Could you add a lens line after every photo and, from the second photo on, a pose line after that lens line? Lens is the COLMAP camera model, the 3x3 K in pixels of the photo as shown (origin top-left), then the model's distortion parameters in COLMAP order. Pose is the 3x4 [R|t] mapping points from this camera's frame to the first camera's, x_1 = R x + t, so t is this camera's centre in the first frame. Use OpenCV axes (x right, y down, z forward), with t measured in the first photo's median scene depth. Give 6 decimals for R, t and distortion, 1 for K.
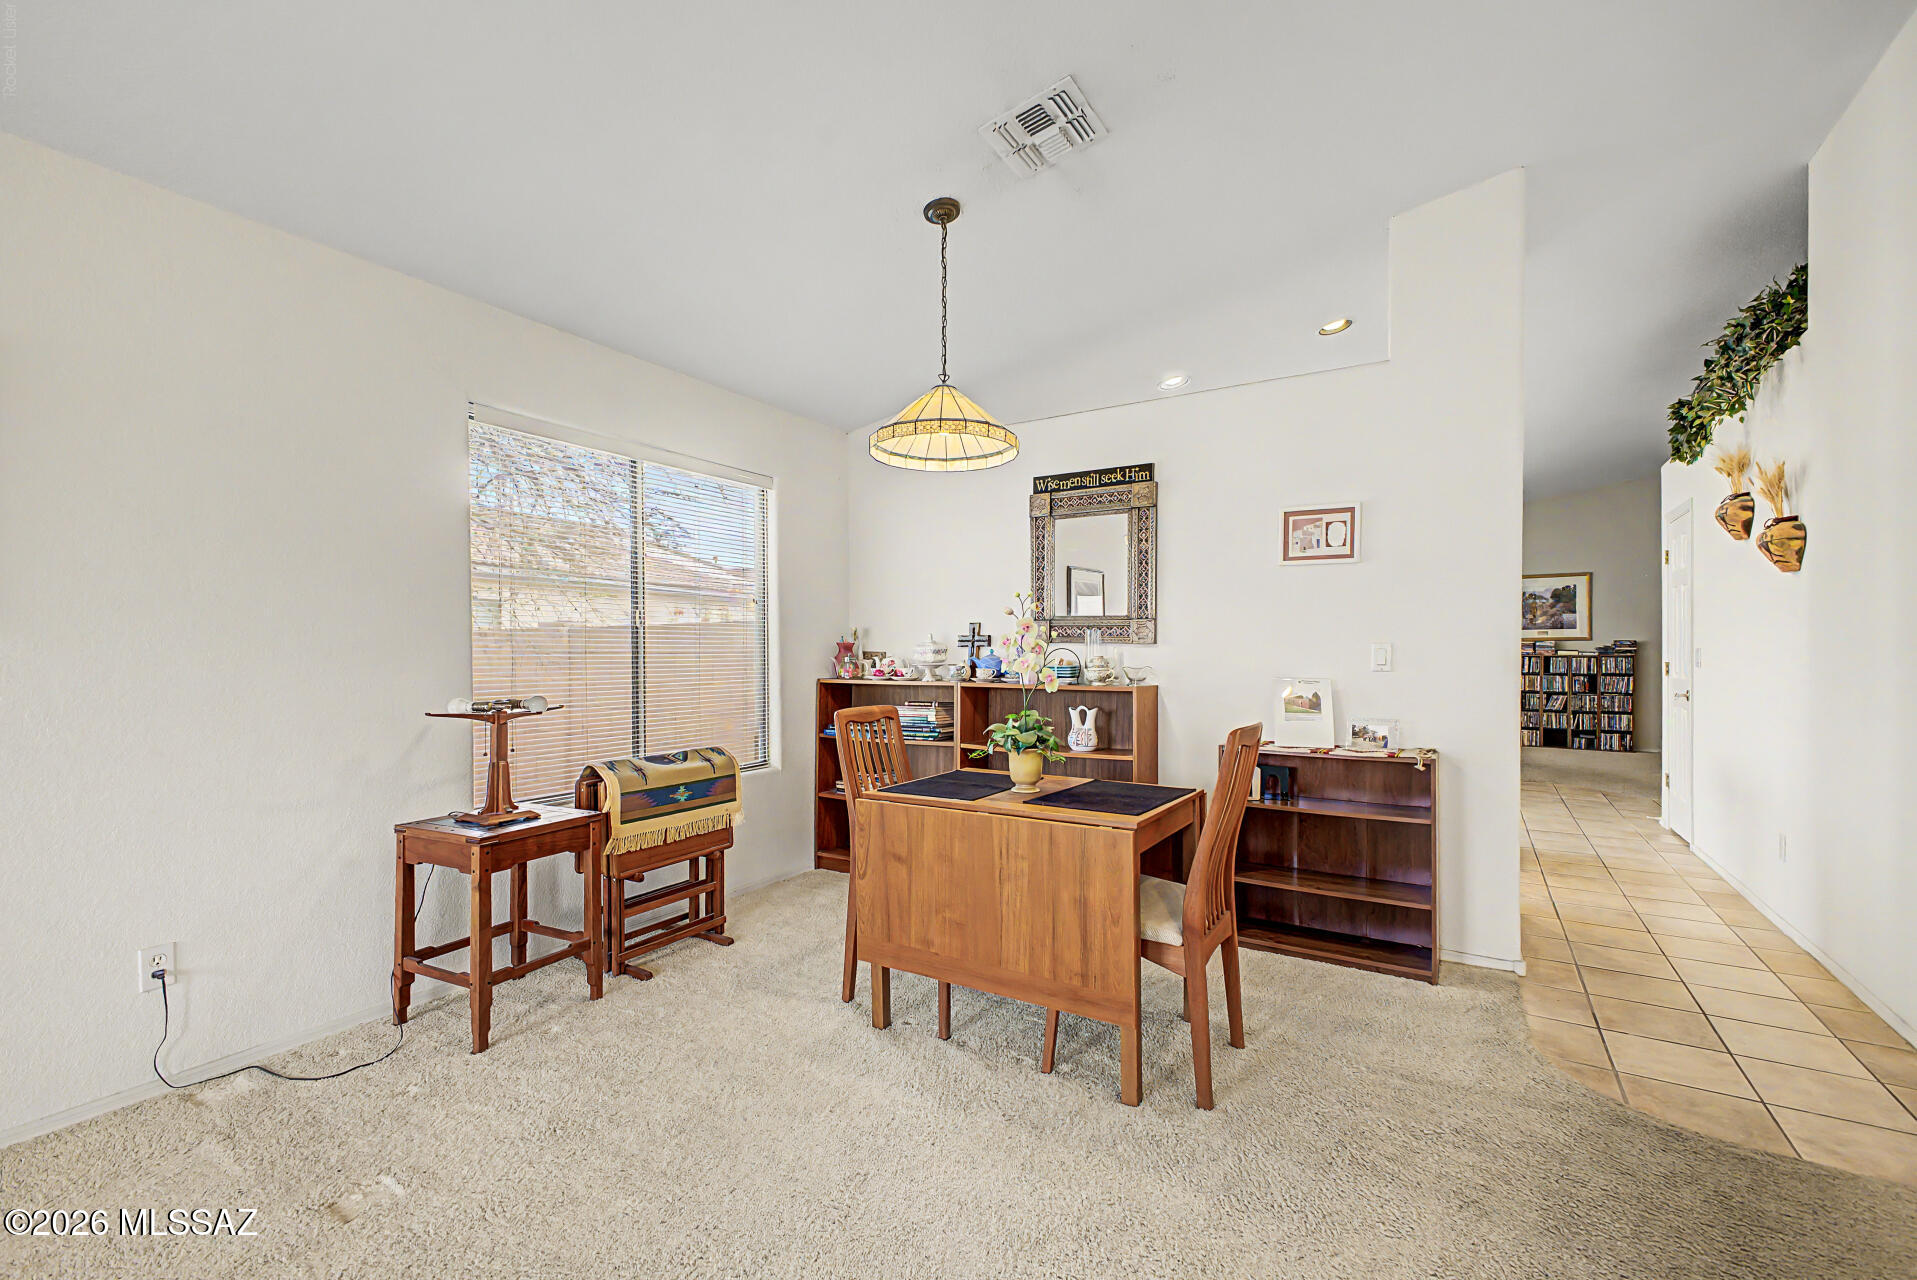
lens RADIAL K [[801.3, 0, 967.0], [0, 801.3, 650.1], [0, 0, 1]] dist [0.011613, -0.000025]
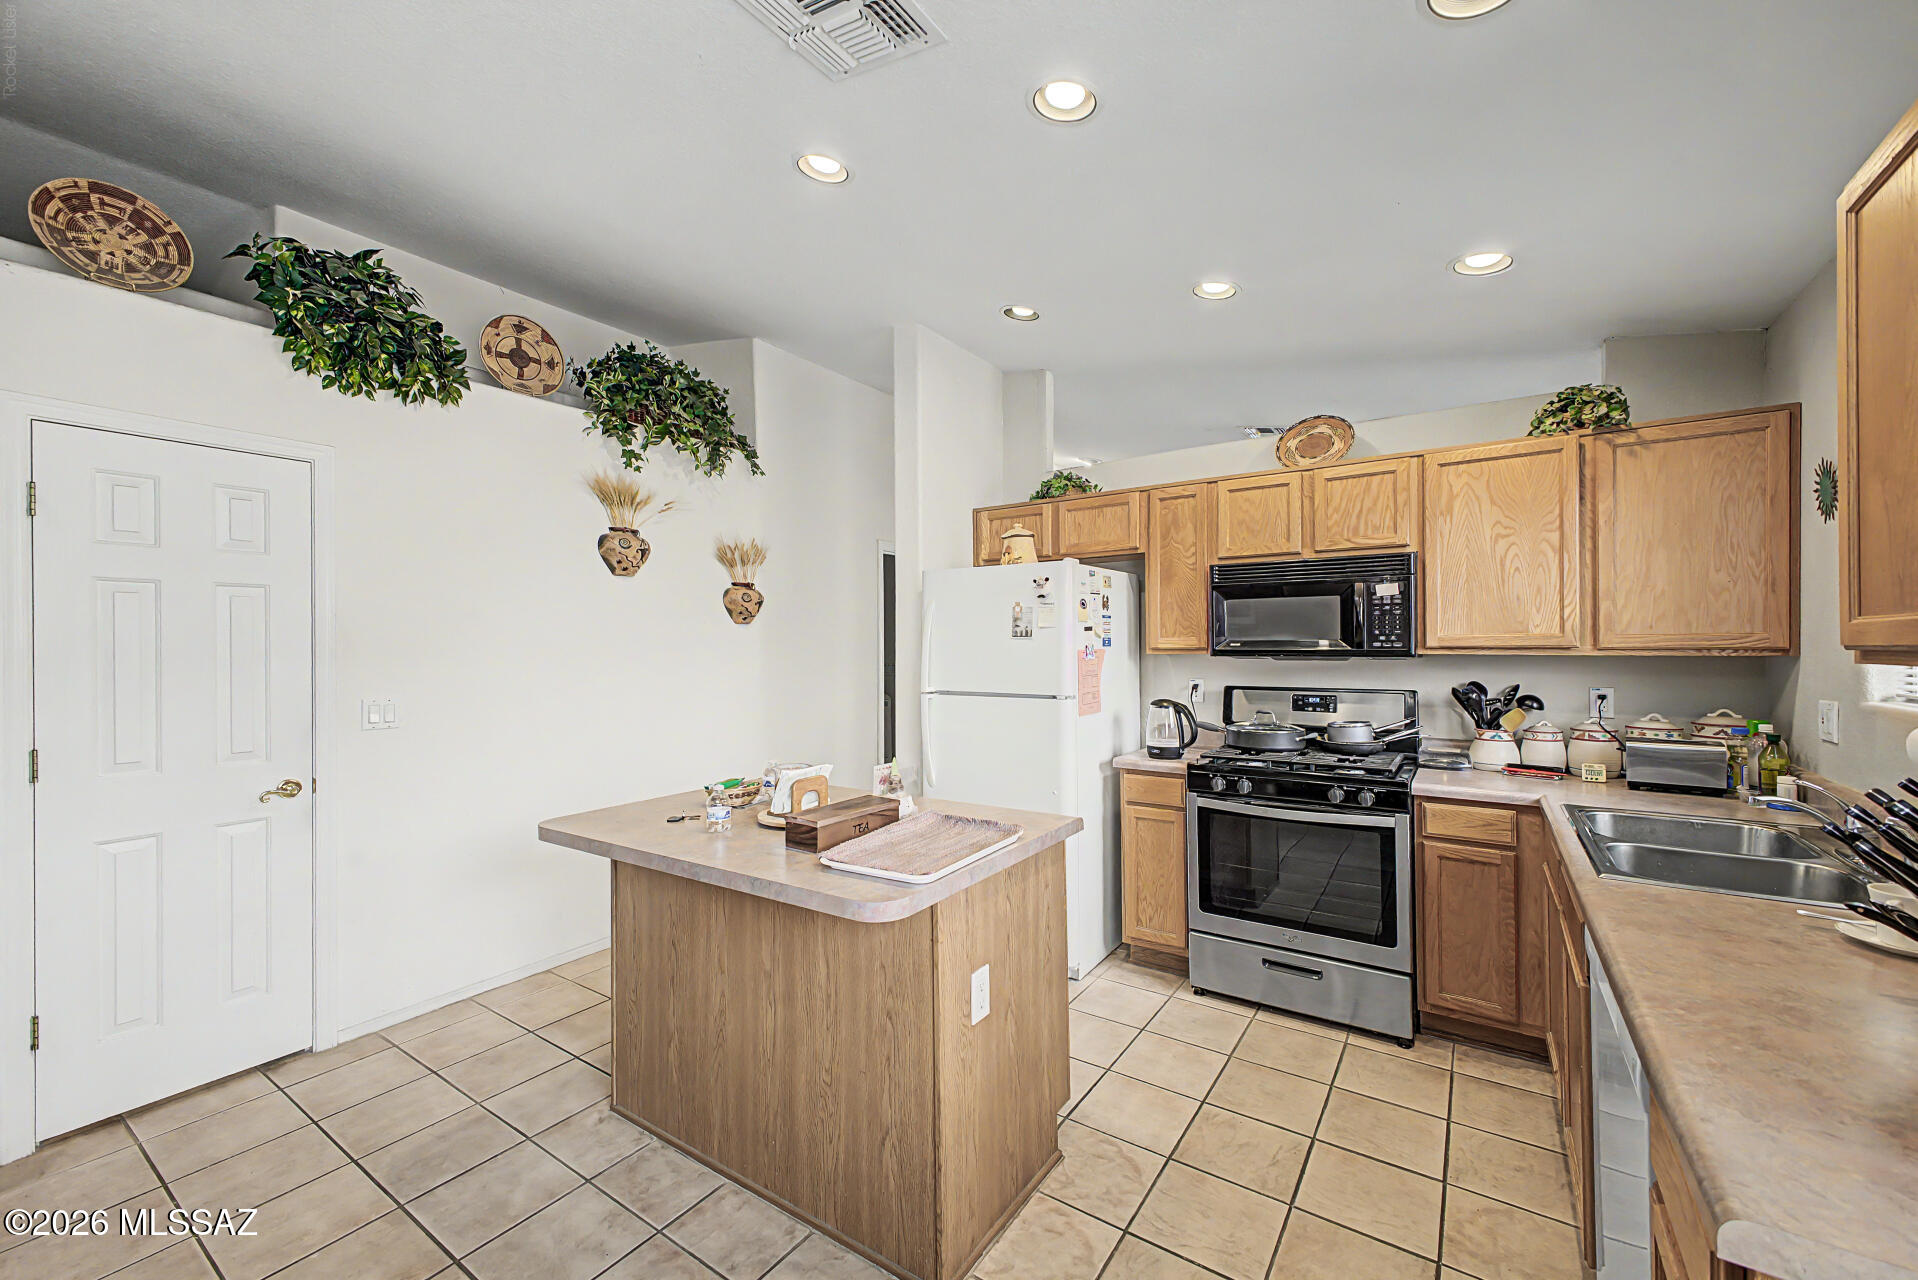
lens RADIAL K [[760.4, 0, 956.8], [0, 760.4, 644.1], [0, 0, 1]] dist [0.018410, -0.000166]
pose [[-0.998664, 0.007728, 0.051102, 0.536436], [0.007580, 0.999967, -0.003080, -0.052424], [-0.051124, -0.002689, -0.998689, 1.966308]]
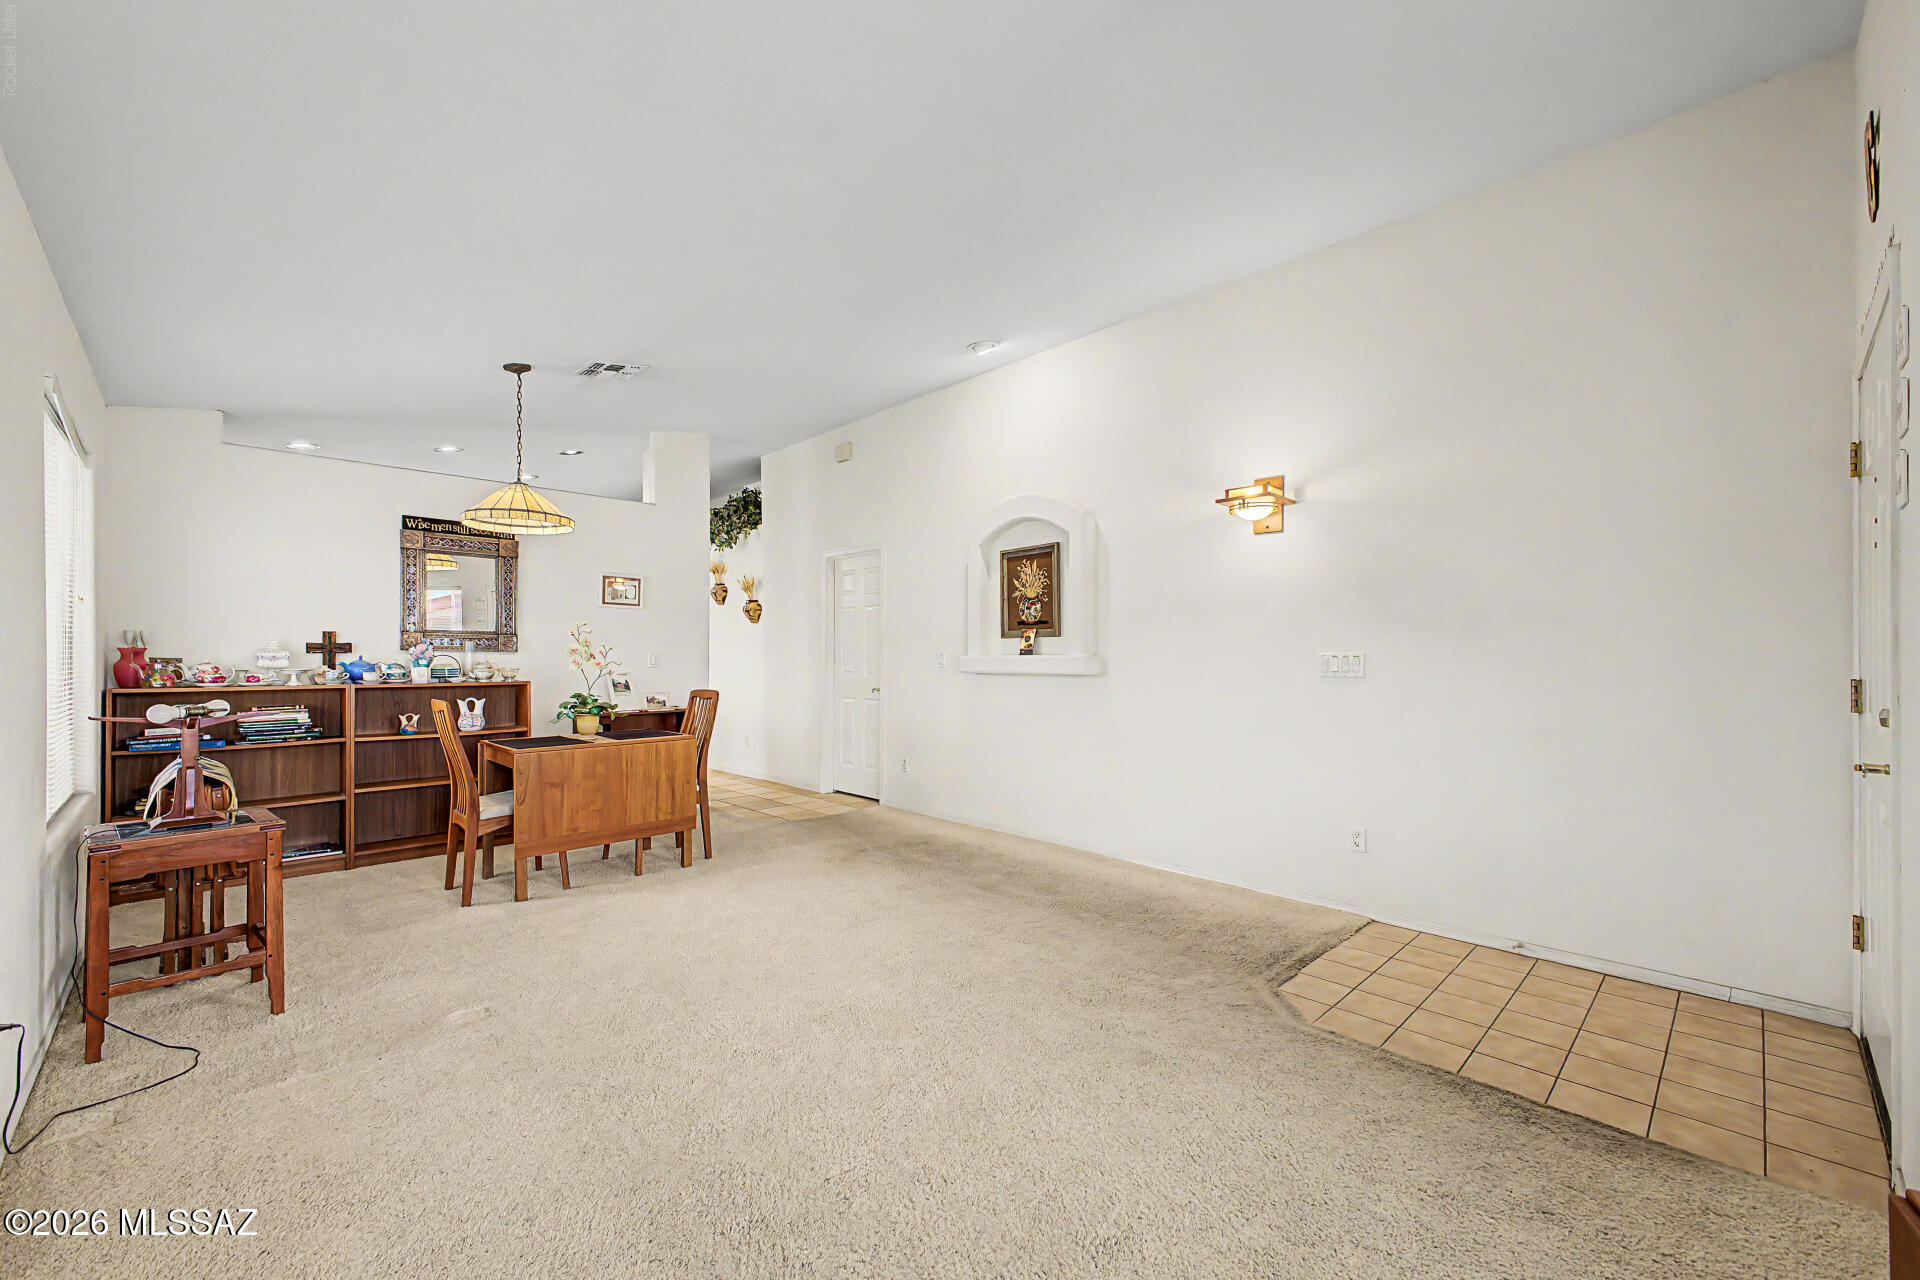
lens RADIAL K [[770.4, 0, 954.4], [0, 770.4, 641.8], [0, 0, 1]] dist [0.001627, -0.000217]
pose [[0.247371, 0.017229, 0.968768, -0.910641], [-0.001136, 0.999846, -0.017492, -0.002594], [-0.968920, 0.003227, 0.247352, -0.114599]]
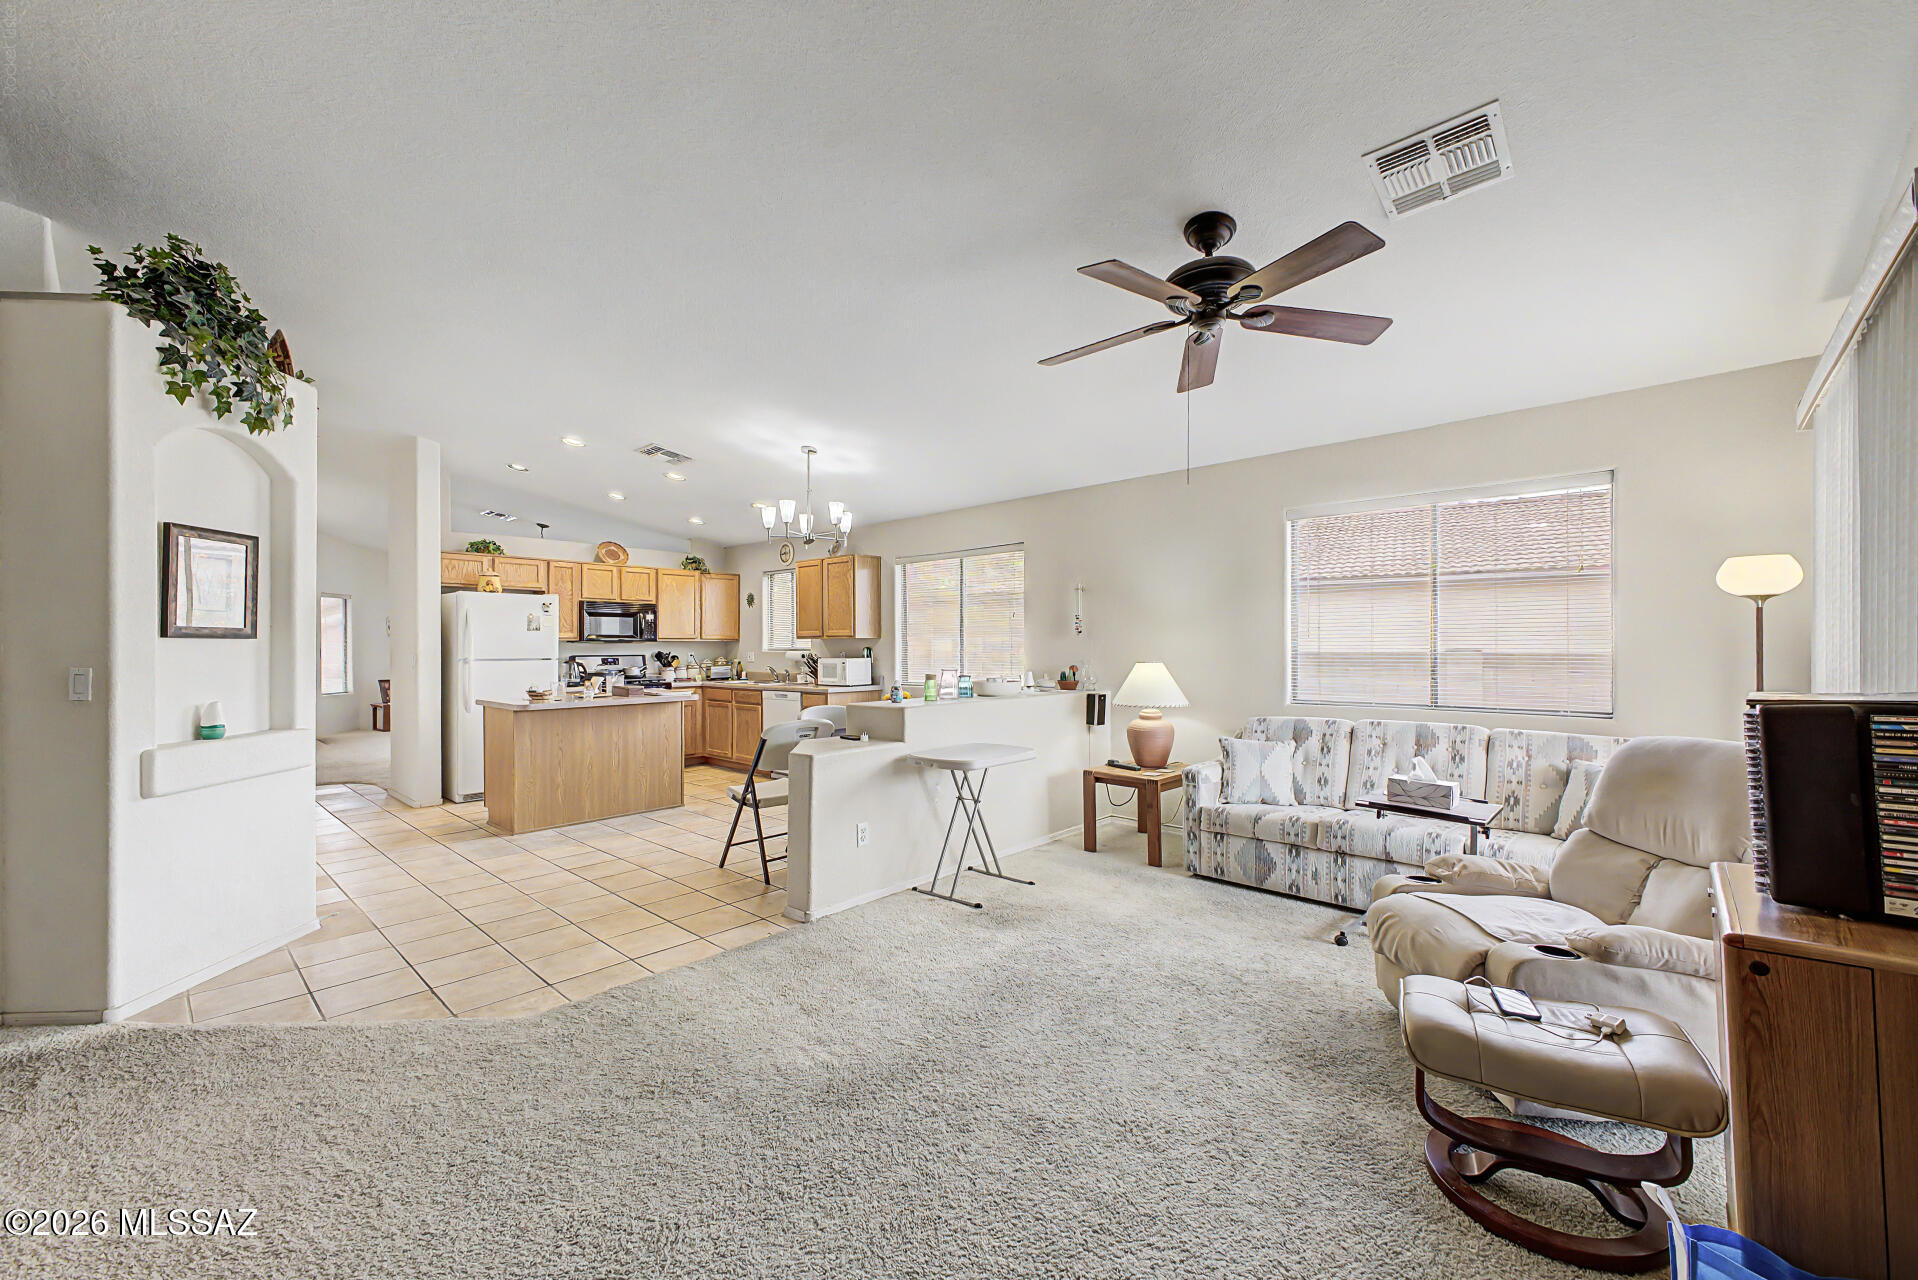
lens RADIAL K [[760.4, 0, 956.8], [0, 760.4, 644.1], [0, 0, 1]] dist [0.018410, -0.000166]
pose [[-0.197567, -0.003418, -0.980283, 2.045818], [0.004249, 0.999982, -0.004343, -0.018704], [0.980280, -0.005023, -0.197549, 2.421001]]
